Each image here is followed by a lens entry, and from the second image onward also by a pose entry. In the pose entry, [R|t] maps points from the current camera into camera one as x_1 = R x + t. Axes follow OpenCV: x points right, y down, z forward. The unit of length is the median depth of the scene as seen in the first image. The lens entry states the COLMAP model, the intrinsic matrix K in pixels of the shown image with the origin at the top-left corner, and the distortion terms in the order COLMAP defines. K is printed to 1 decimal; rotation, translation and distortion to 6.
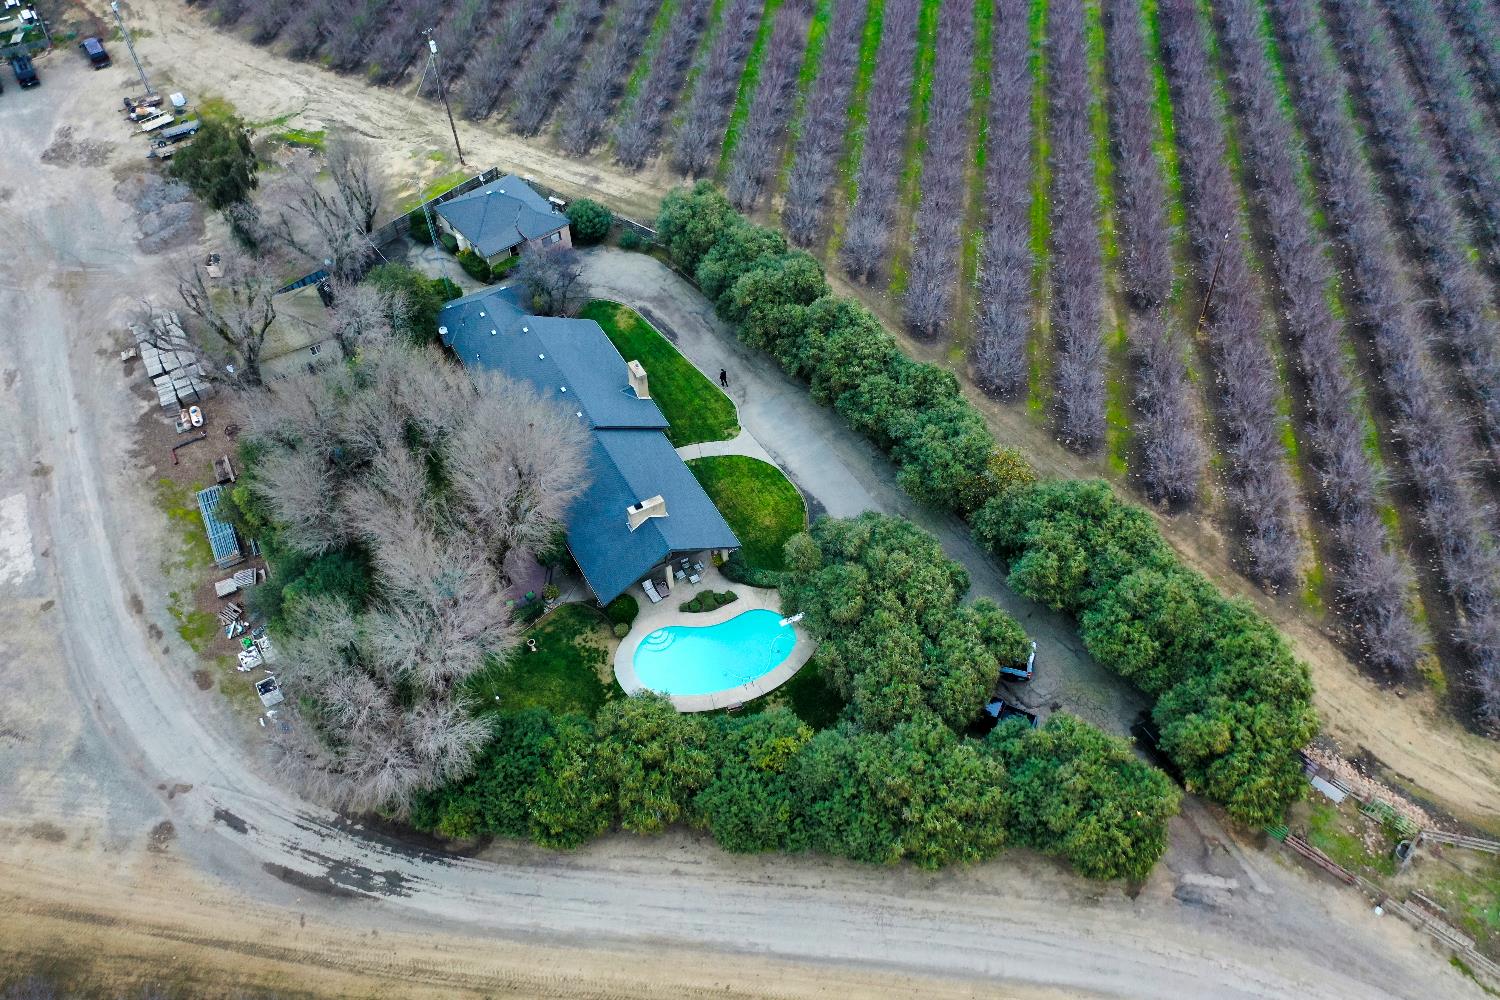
lens RADIAL K [[1181.8, 0, 745.3], [0, 1181.8, 500.2], [0, 0, 1]] dist [0.009755, 0.003727]
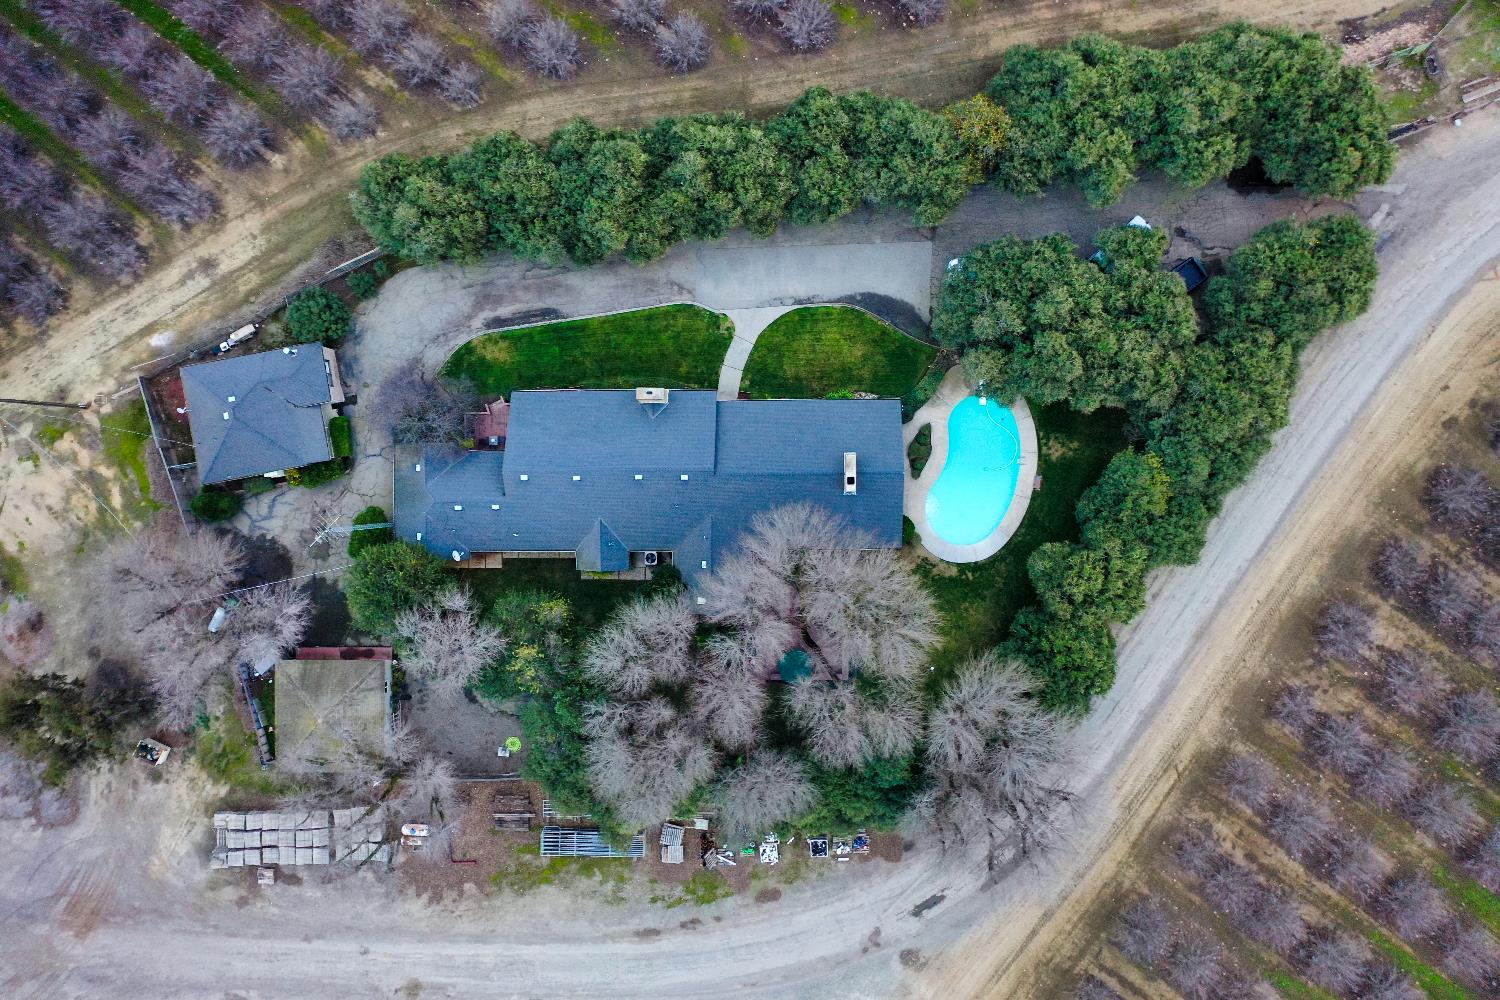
lens RADIAL K [[1197.7, 0, 750.0], [0, 1197.7, 500.0], [0, 0, 1]] dist [0.010826, -0.002982]
pose [[0.469589, -0.882834, 0.009554, -0.146032], [0.682993, 0.370106, 0.629716, -0.645783], [-0.559470, -0.289182, 0.776767, 0.243516]]
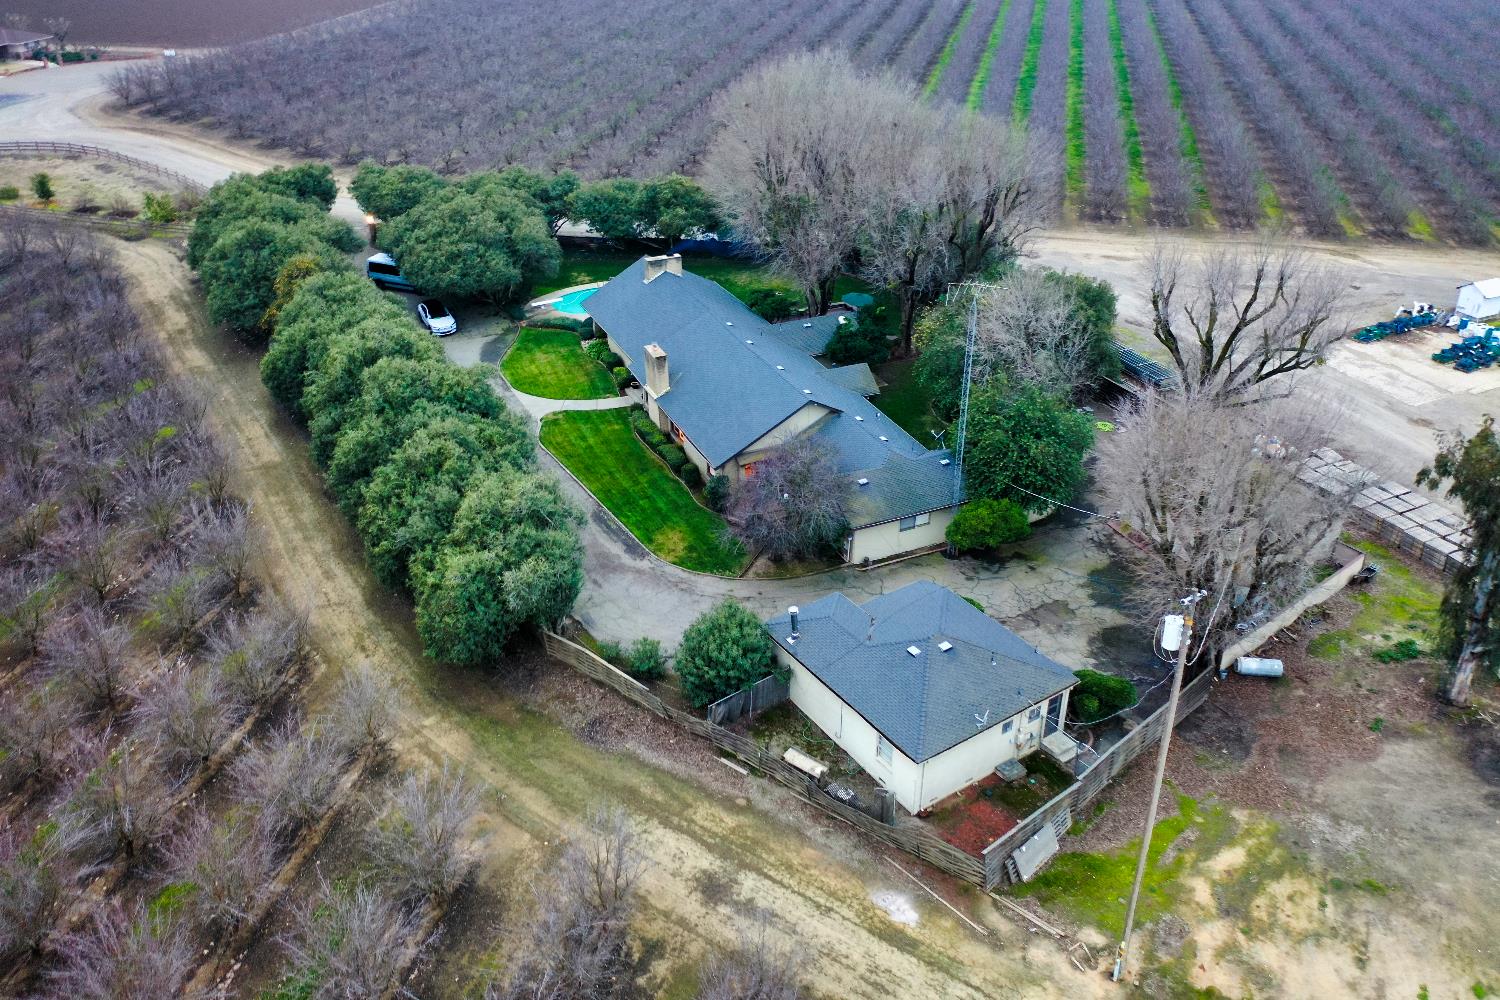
lens RADIAL K [[1197.7, 0, 750.0], [0, 1197.7, 500.0], [0, 0, 1]] dist [0.010826, -0.002982]
pose [[-0.996279, -0.001144, 0.086182, -0.237397], [0.084112, 0.205333, 0.975071, -0.911915], [-0.018811, 0.978692, -0.204472, 1.345027]]
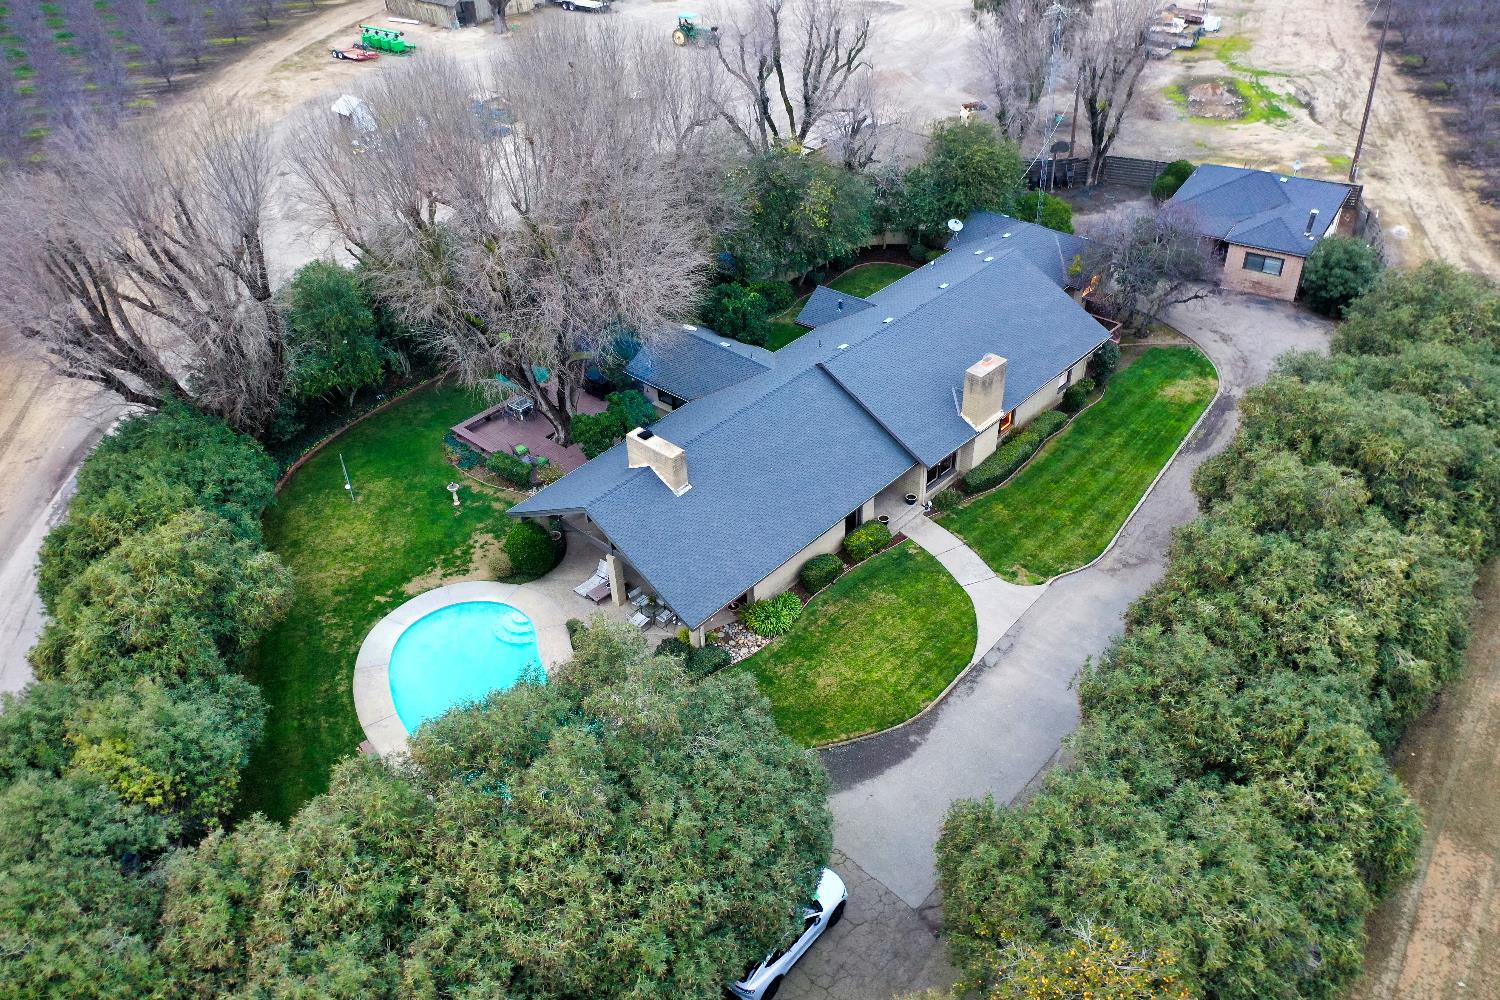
lens RADIAL K [[1197.7, 0, 750.0], [0, 1197.7, 500.0], [0, 0, 1]] dist [0.010826, -0.002982]
pose [[0.327858, 0.577890, -0.747364, 0.344693], [-0.688260, 0.688016, 0.230070, -0.129387], [0.647153, 0.438950, 0.623310, 0.656024]]
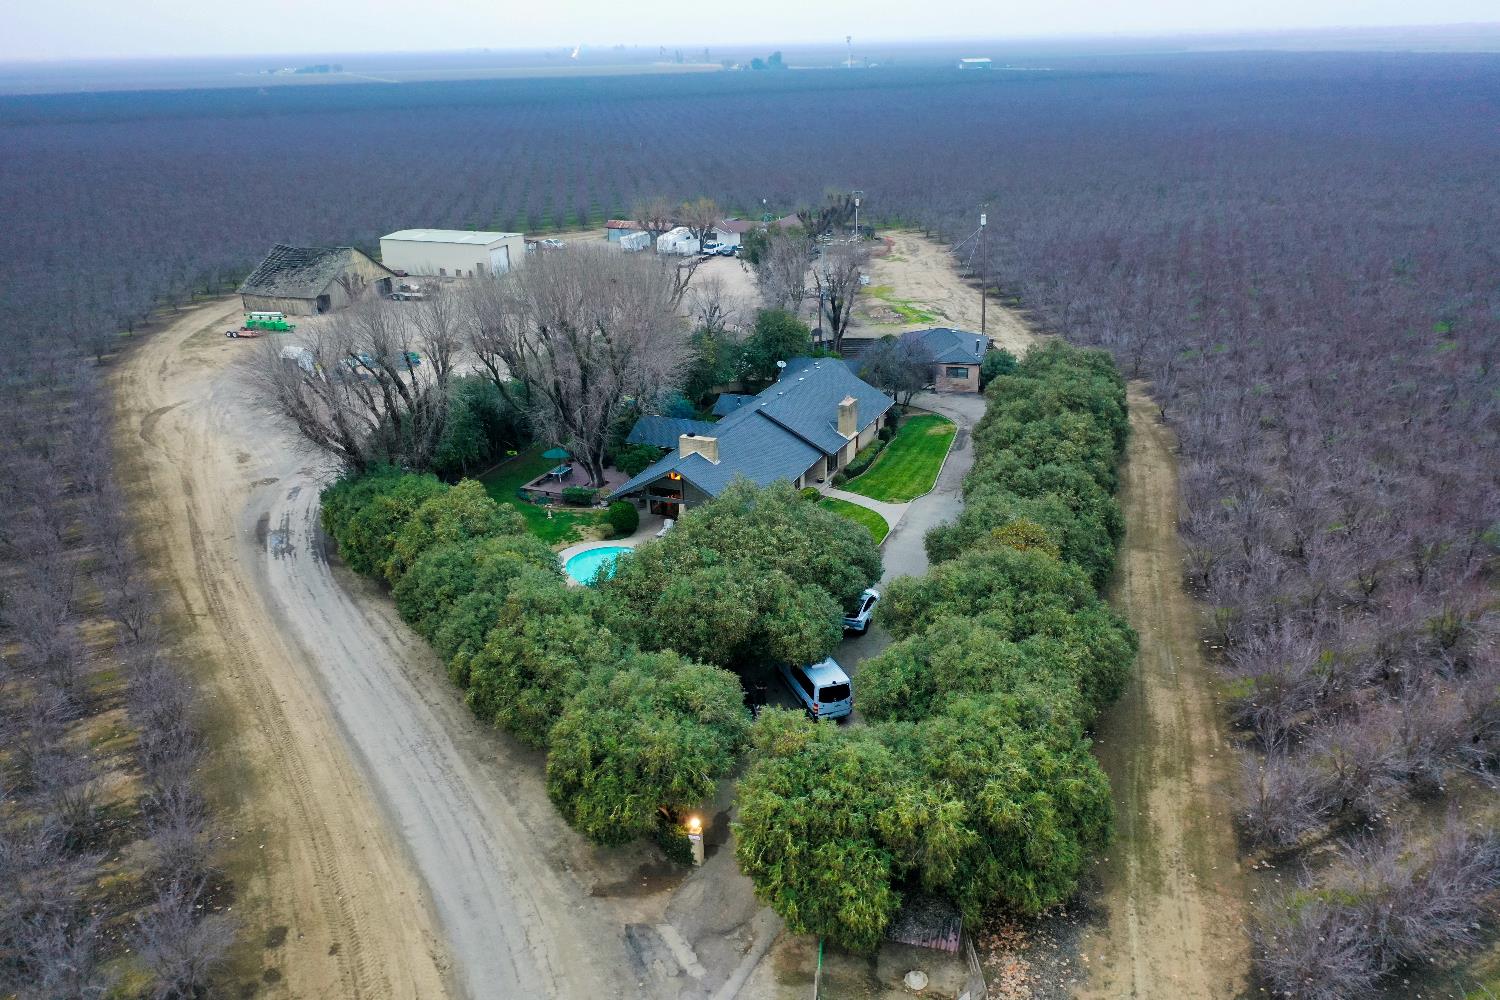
lens RADIAL K [[1197.7, 0, 750.0], [0, 1197.7, 500.0], [0, 0, 1]] dist [0.010826, -0.002982]
pose [[0.609351, 0.306739, -0.731165, 0.647941], [-0.589056, 0.792397, -0.158491, 0.167738], [0.530757, 0.527274, 0.663535, 0.371129]]
